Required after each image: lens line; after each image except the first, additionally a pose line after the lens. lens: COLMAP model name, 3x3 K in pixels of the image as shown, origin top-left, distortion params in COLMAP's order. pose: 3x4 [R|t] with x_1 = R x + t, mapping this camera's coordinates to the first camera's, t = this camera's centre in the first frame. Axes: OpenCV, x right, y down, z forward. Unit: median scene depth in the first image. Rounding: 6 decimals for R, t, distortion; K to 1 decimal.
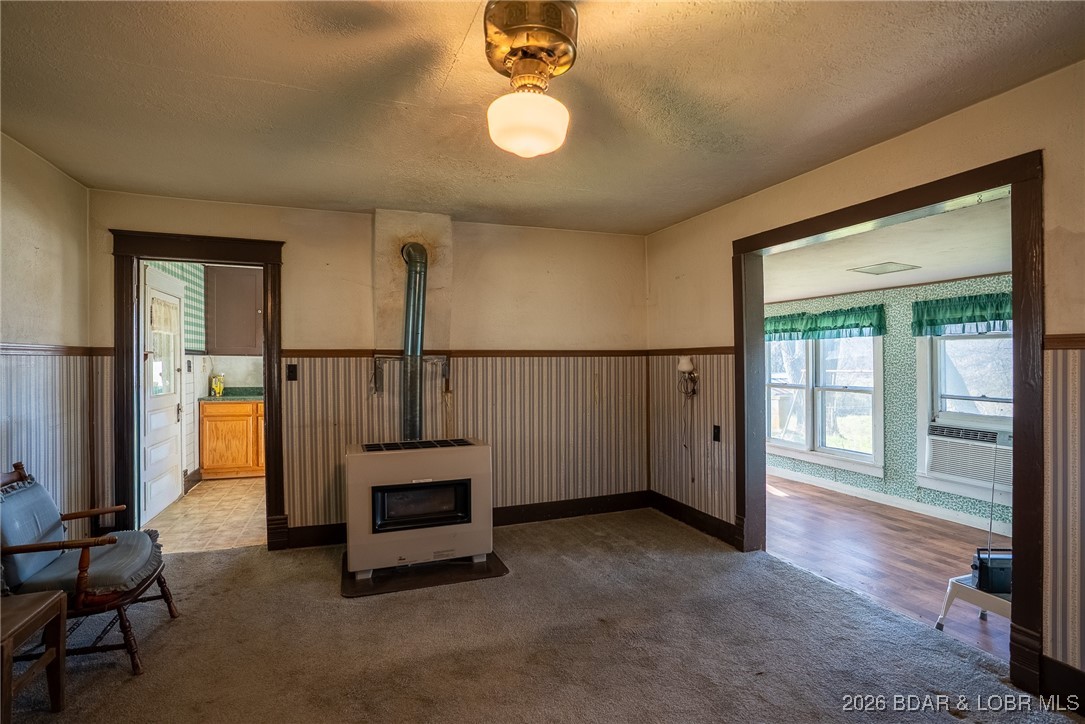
lens RADIAL K [[502.5, 0, 544.0], [0, 502.5, 359.8], [0, 0, 1]] dist [-0.021466, 0.004876]
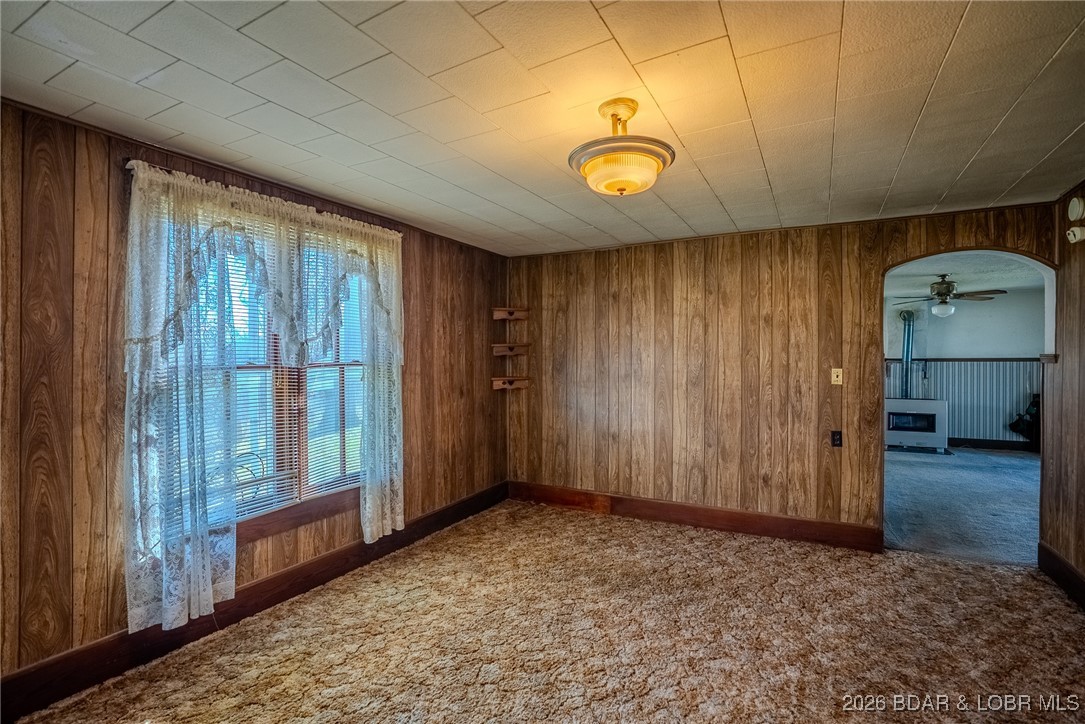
lens RADIAL K [[502.5, 0, 546.4], [0, 502.5, 365.6], [0, 0, 1]] dist [-0.021466, 0.004876]
pose [[0.645753, 0.004553, -0.763533, 0.395107], [-0.007317, 0.999973, -0.000225, 0.023777], [0.763512, 0.005732, 0.645769, -1.652883]]
